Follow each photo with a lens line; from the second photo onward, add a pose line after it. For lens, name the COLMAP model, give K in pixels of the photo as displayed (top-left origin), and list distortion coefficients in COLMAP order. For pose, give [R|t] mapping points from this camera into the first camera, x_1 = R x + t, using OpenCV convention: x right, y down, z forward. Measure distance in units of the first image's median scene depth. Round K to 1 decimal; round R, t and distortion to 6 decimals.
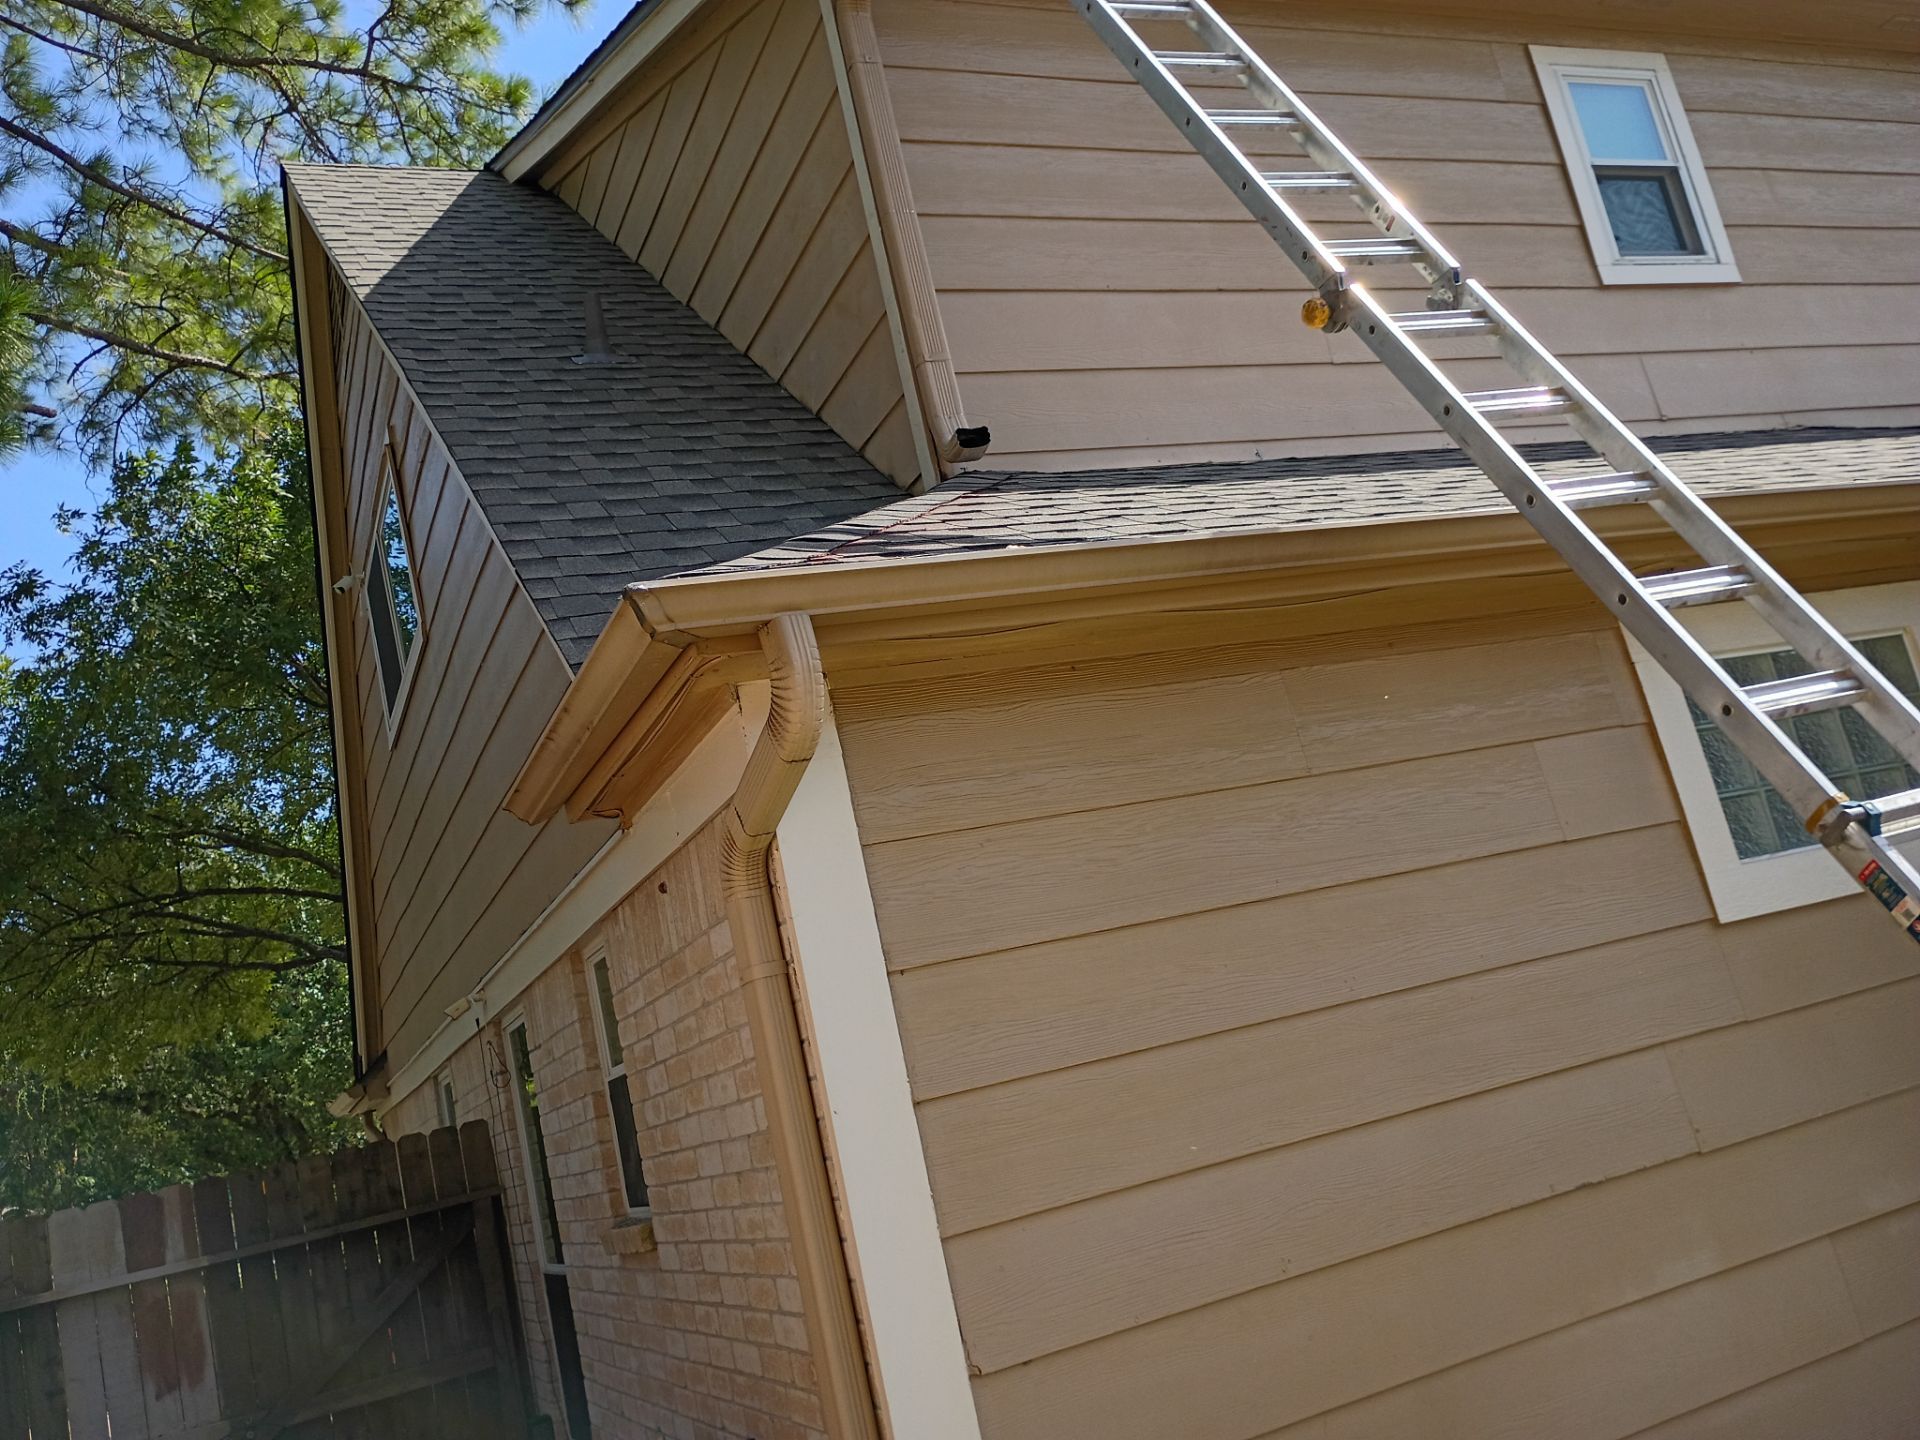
lens RADIAL K [[1676.9, 0, 960.0], [0, 1676.9, 720.0], [0, 0, 1]] dist [-0.003244, -0.002075]
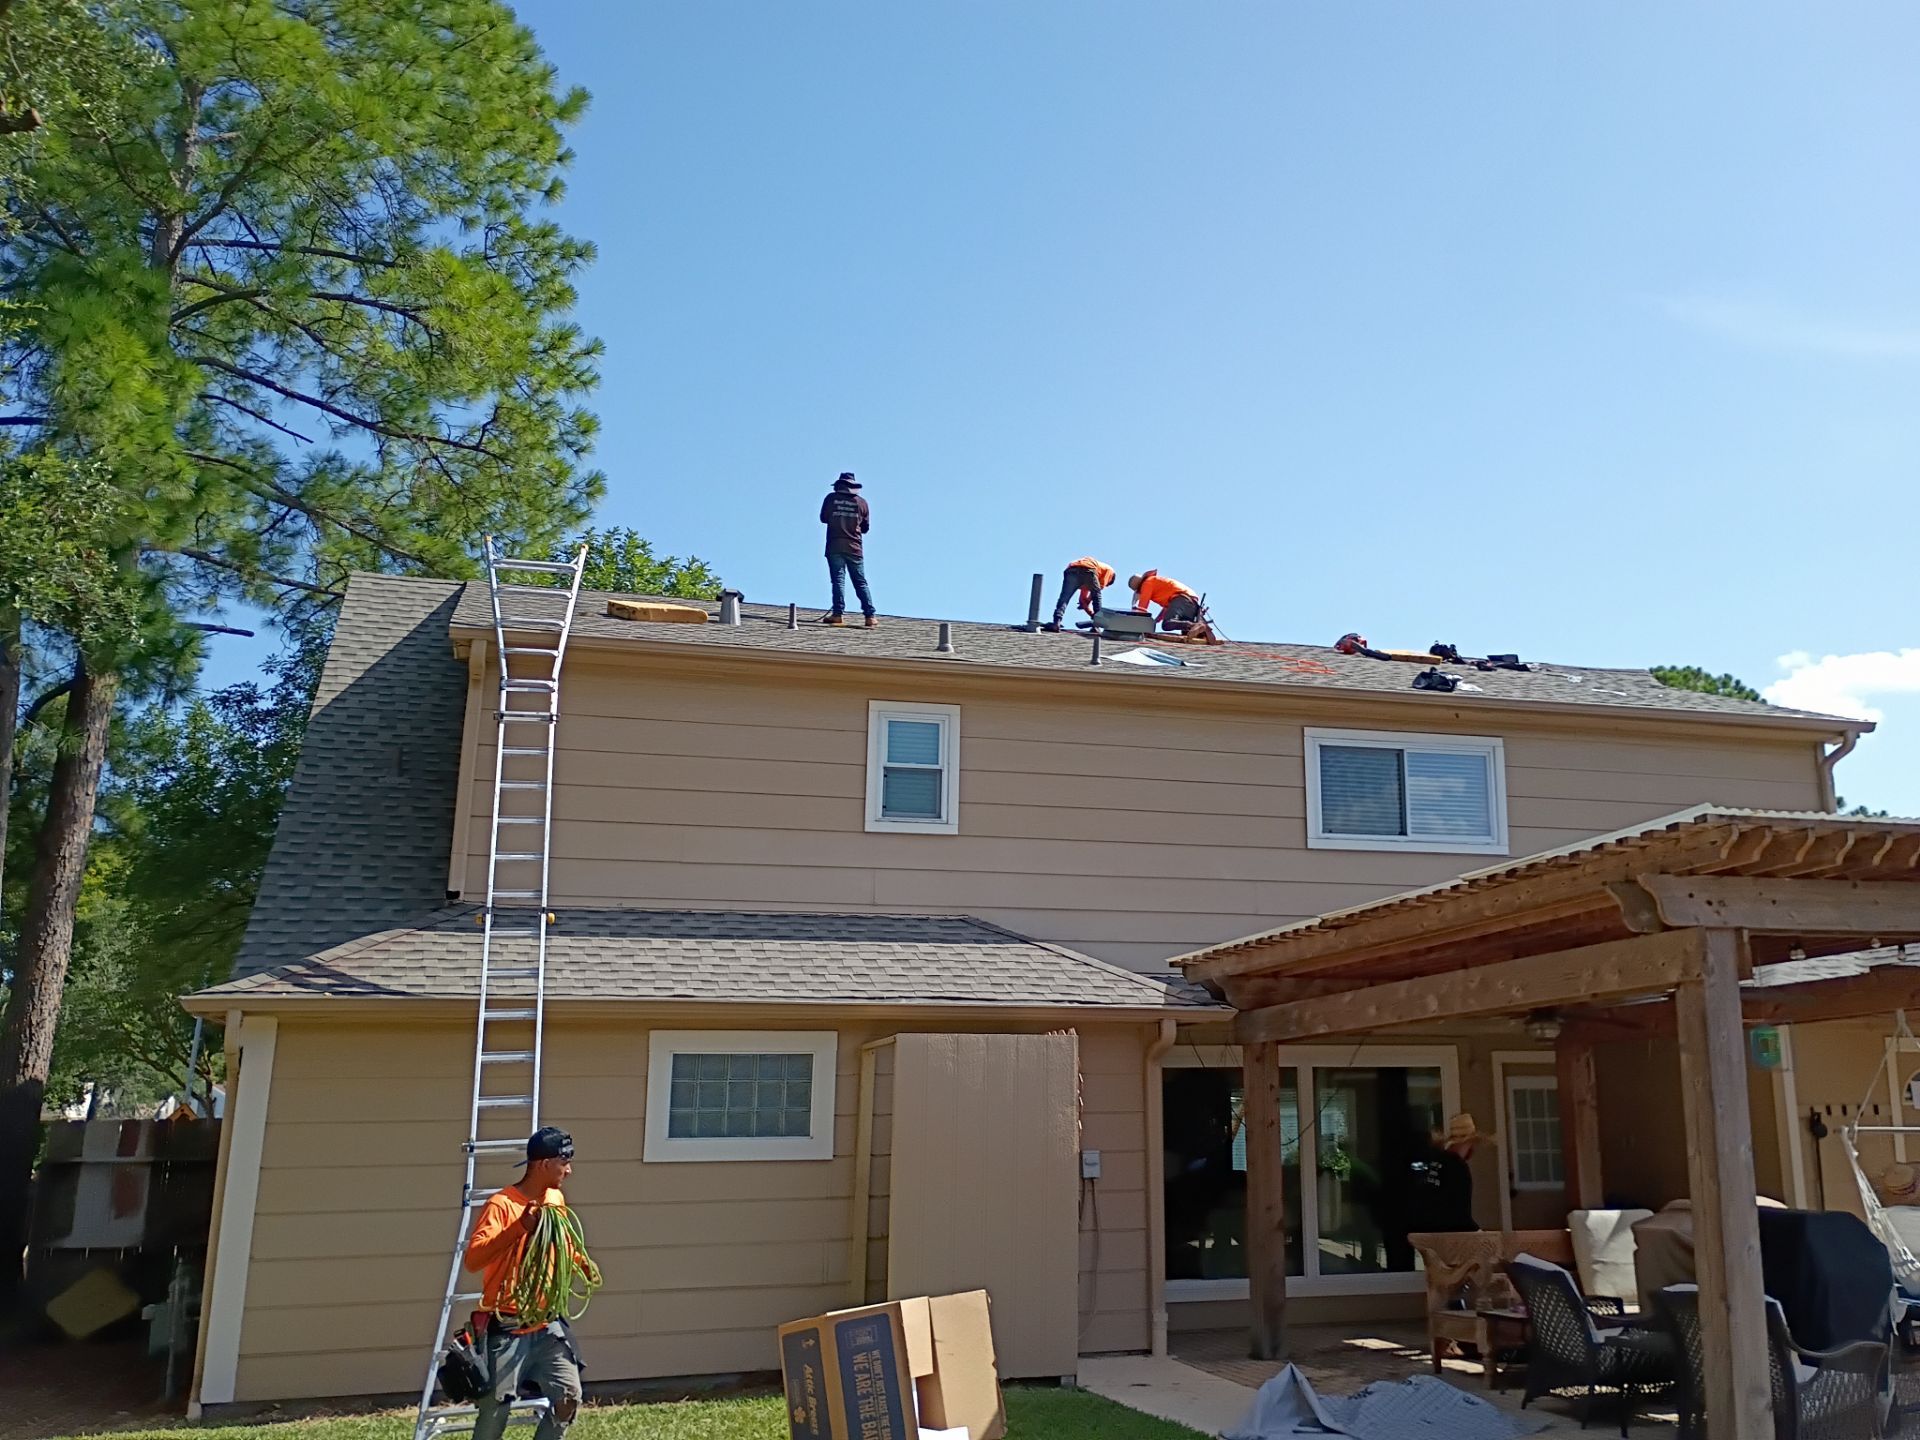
lens RADIAL K [[1633.9, 0, 1038.4], [0, 1633.9, 722.8], [0, 0, 1]] dist [0.008556, 0.010599]
pose [[0.973160, 0.184744, -0.137219, 0.793515], [-0.187934, 0.982125, -0.010554, -0.387219], [0.132817, 0.036058, 0.990484, -0.867656]]
